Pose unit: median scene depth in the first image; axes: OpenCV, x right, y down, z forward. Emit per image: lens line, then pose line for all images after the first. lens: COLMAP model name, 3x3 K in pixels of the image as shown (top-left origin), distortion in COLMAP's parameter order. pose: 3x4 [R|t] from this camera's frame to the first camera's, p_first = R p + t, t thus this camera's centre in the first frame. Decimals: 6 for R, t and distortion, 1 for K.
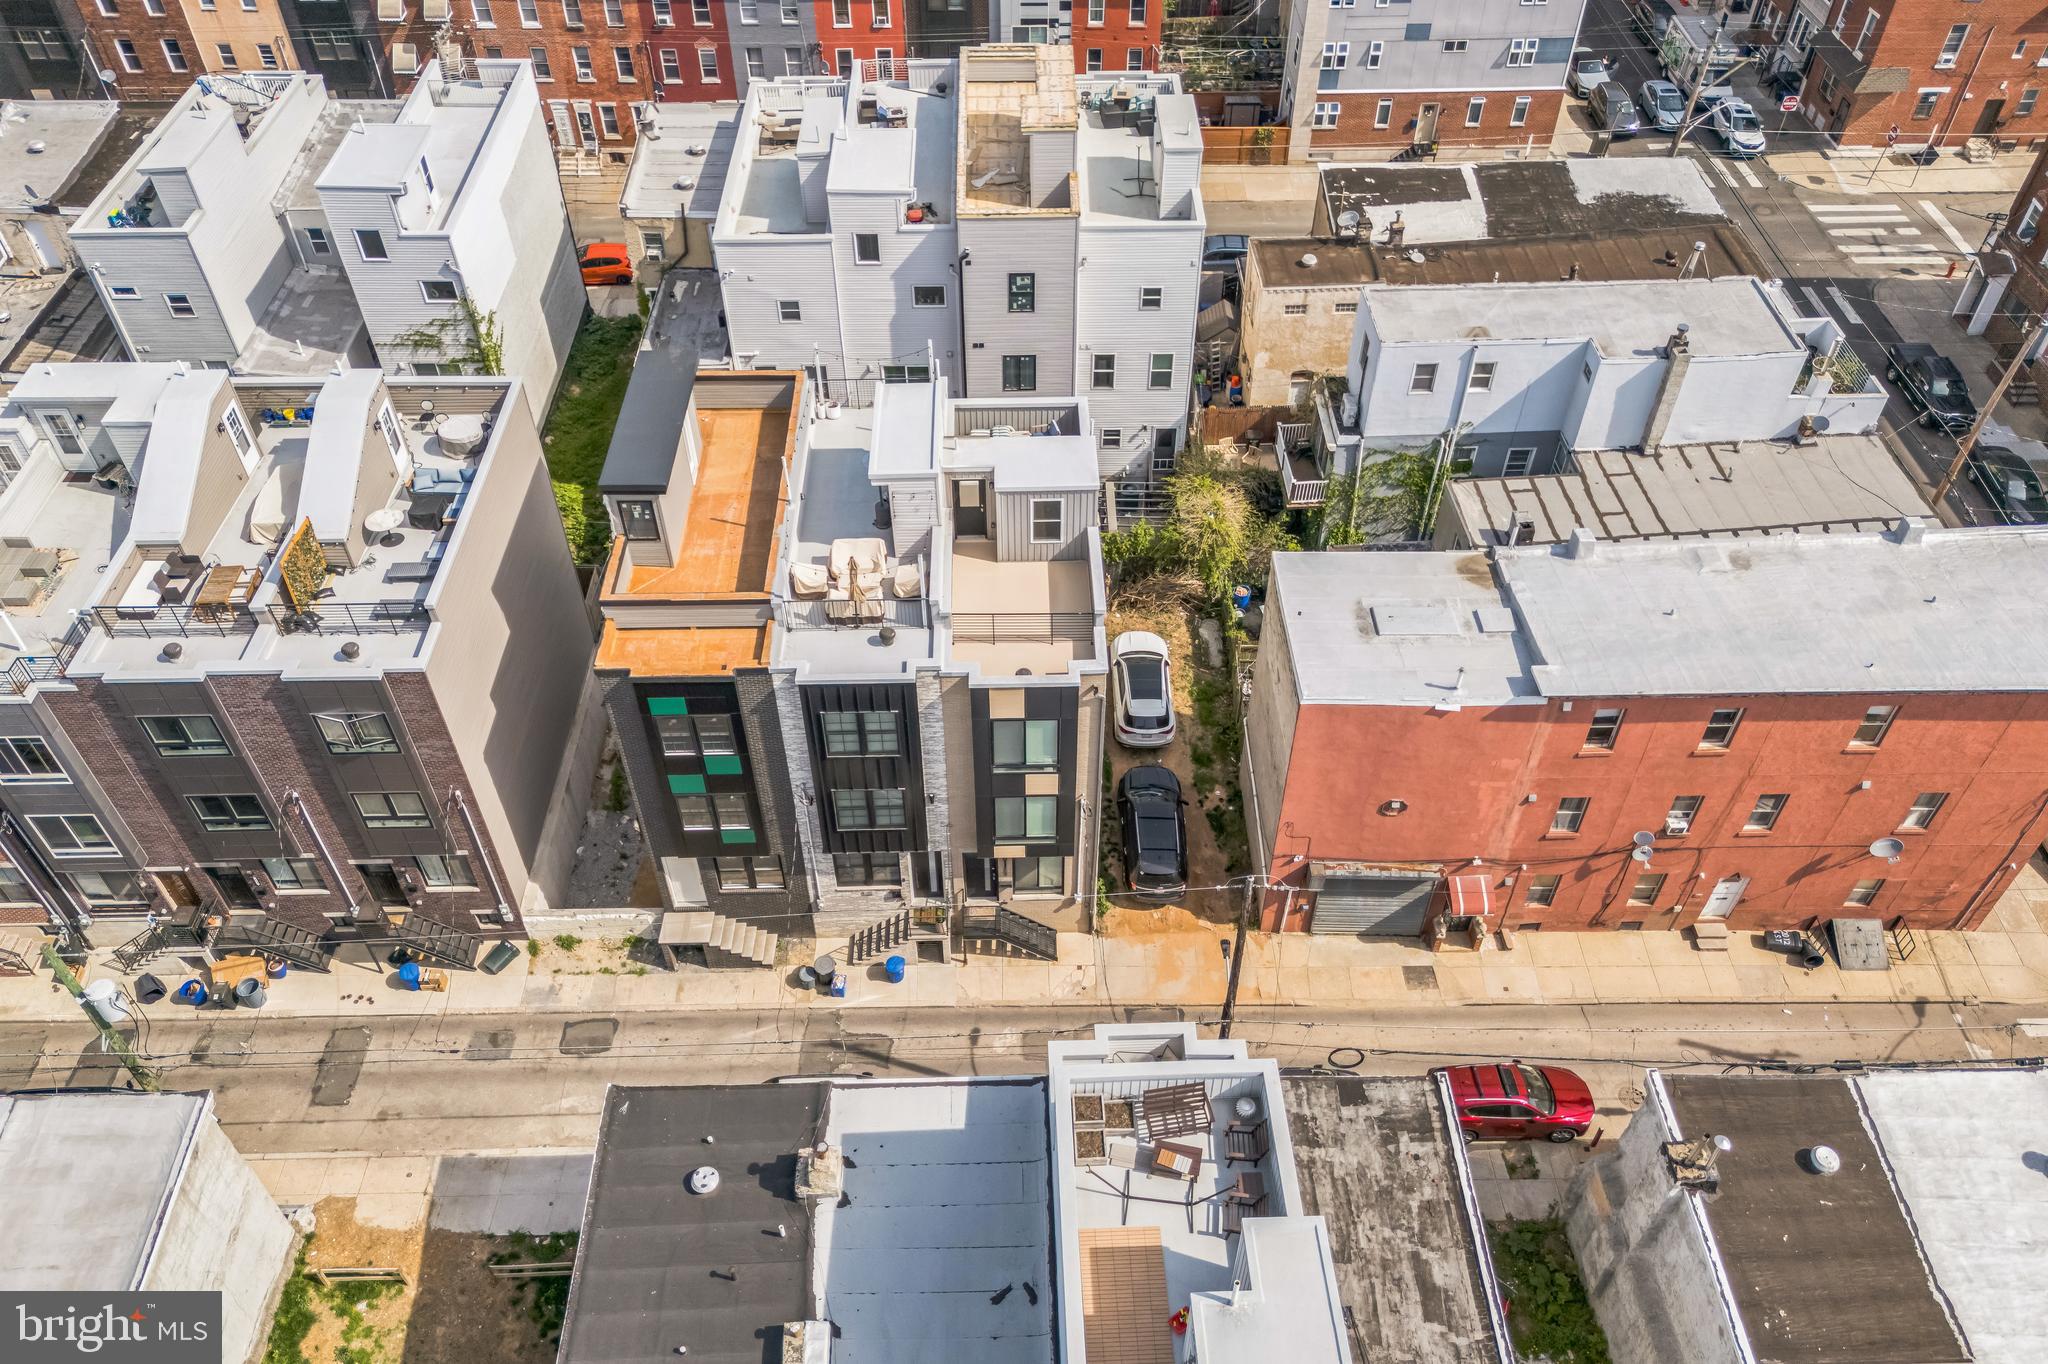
lens RADIAL K [[1509.2, 0, 1015.5], [0, 1509.2, 675.8], [0, 0, 1]] dist [0.024322, -0.031547]
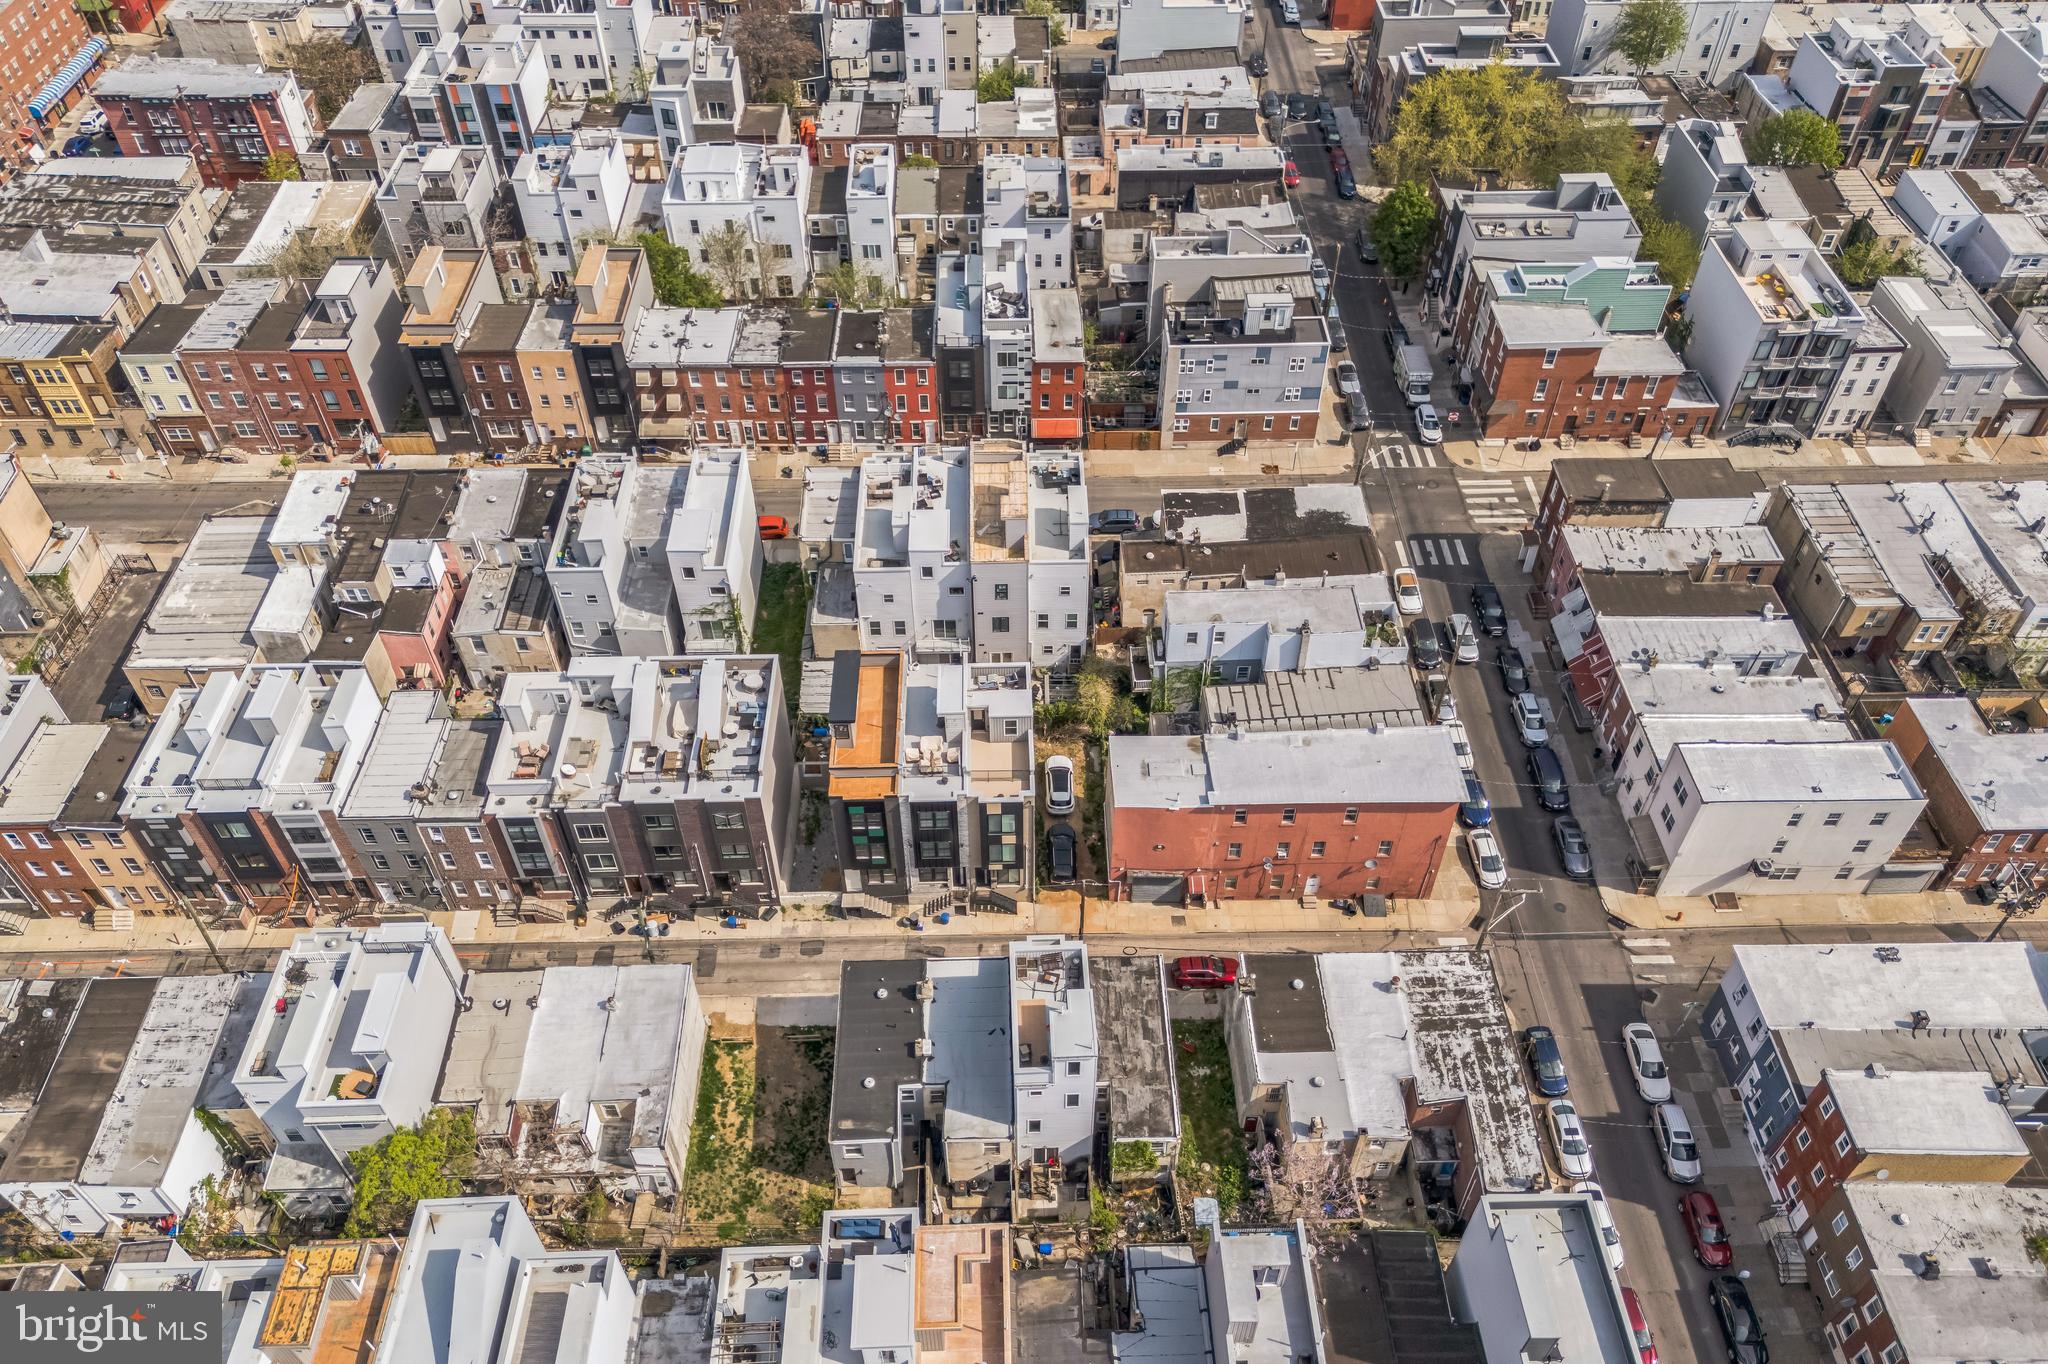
lens RADIAL K [[1509.2, 0, 1018.7], [0, 1509.2, 662.8], [0, 0, 1]] dist [0.024322, -0.031547]
pose [[0.999978, -0.003508, 0.005712, 0.018562], [0.003463, 0.999963, 0.007914, -0.205214], [-0.005739, -0.007894, 0.999952, -1.254206]]
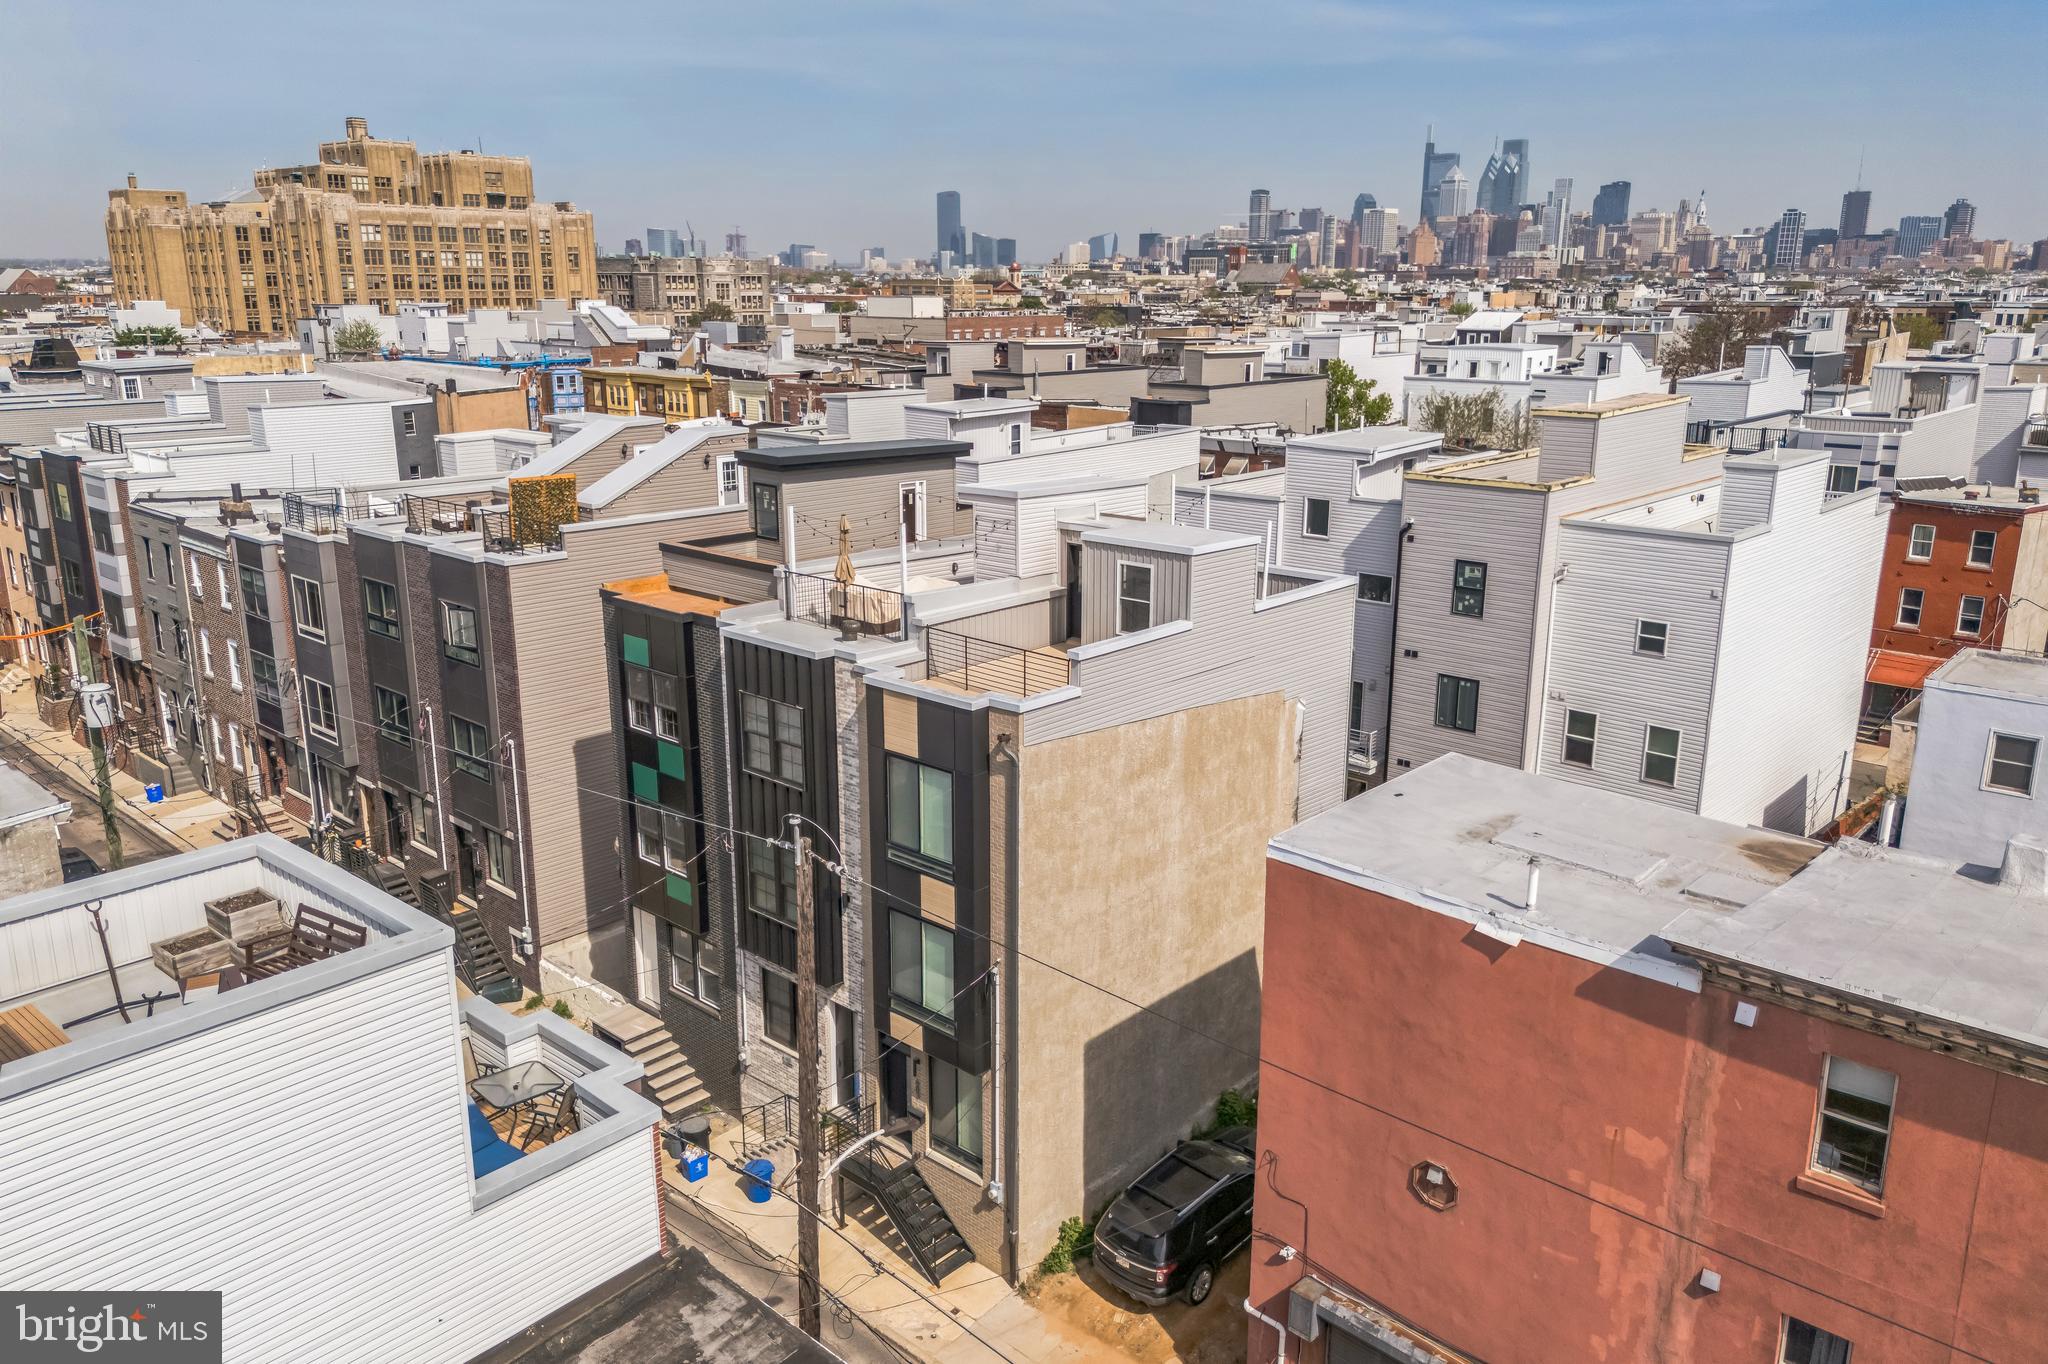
lens RADIAL K [[1509.2, 0, 1015.9], [0, 1509.2, 666.0], [0, 0, 1]] dist [0.024322, -0.031547]
pose [[0.718449, 0.173796, -0.673517, 0.435380], [-0.493580, 0.809641, -0.317586, 0.166804], [0.490112, 0.560604, 0.667468, 0.461647]]
